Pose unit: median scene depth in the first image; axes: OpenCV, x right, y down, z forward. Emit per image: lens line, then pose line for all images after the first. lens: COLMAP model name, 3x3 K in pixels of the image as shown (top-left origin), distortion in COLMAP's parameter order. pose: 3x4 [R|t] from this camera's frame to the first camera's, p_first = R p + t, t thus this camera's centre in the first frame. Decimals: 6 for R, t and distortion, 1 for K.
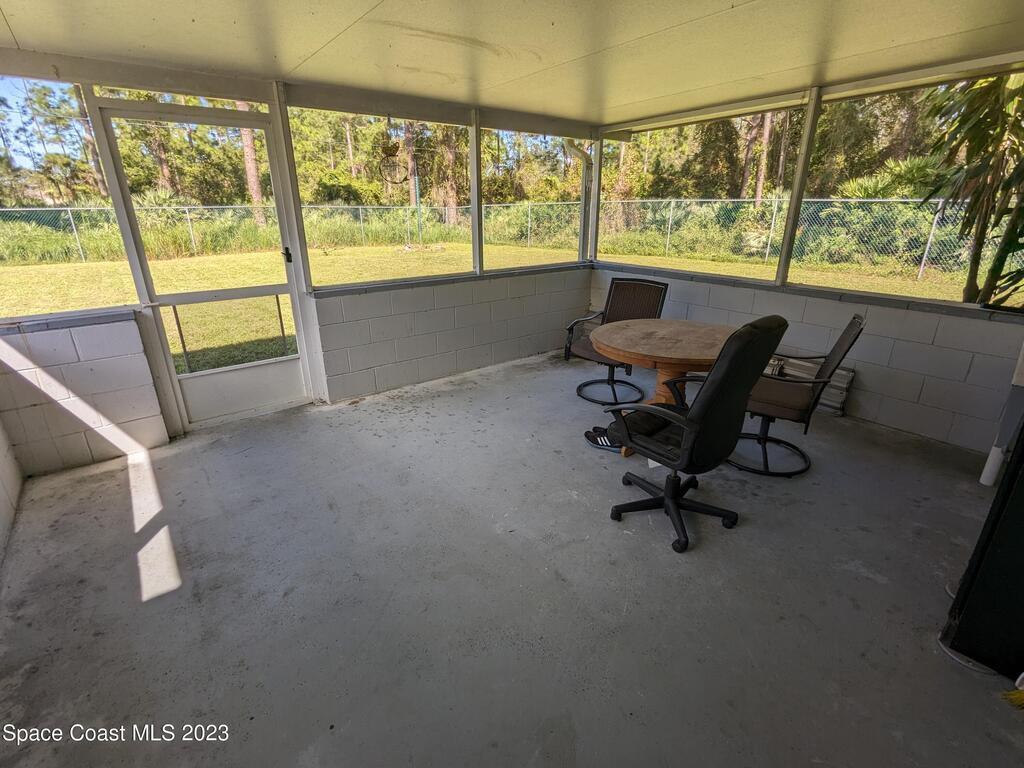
lens RADIAL K [[480.6, 0, 507.9], [0, 480.6, 384.0], [0, 0, 1]] dist [-0.004374, -0.000472]
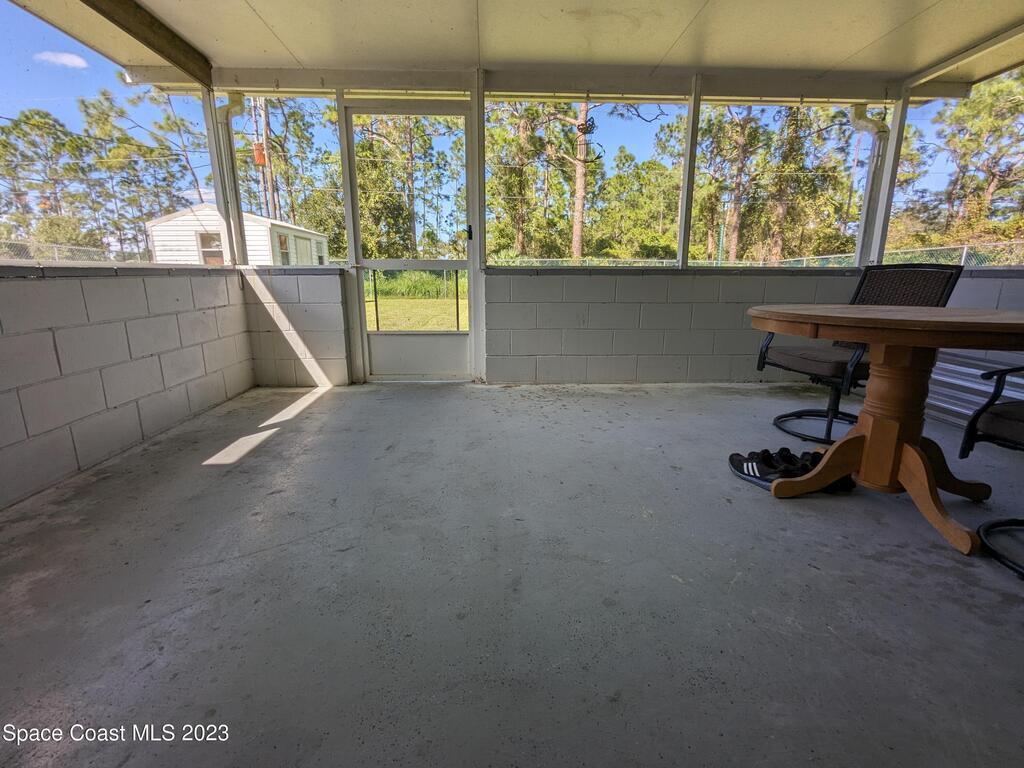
lens RADIAL K [[480.6, 0, 511.5], [0, 480.6, 383.9], [0, 0, 1]] dist [-0.004374, -0.000472]
pose [[0.811521, 0.136989, -0.568038, 0.284231], [-0.208585, 0.975997, -0.062619, 0.112551], [0.545826, 0.169301, 0.820616, 0.263269]]
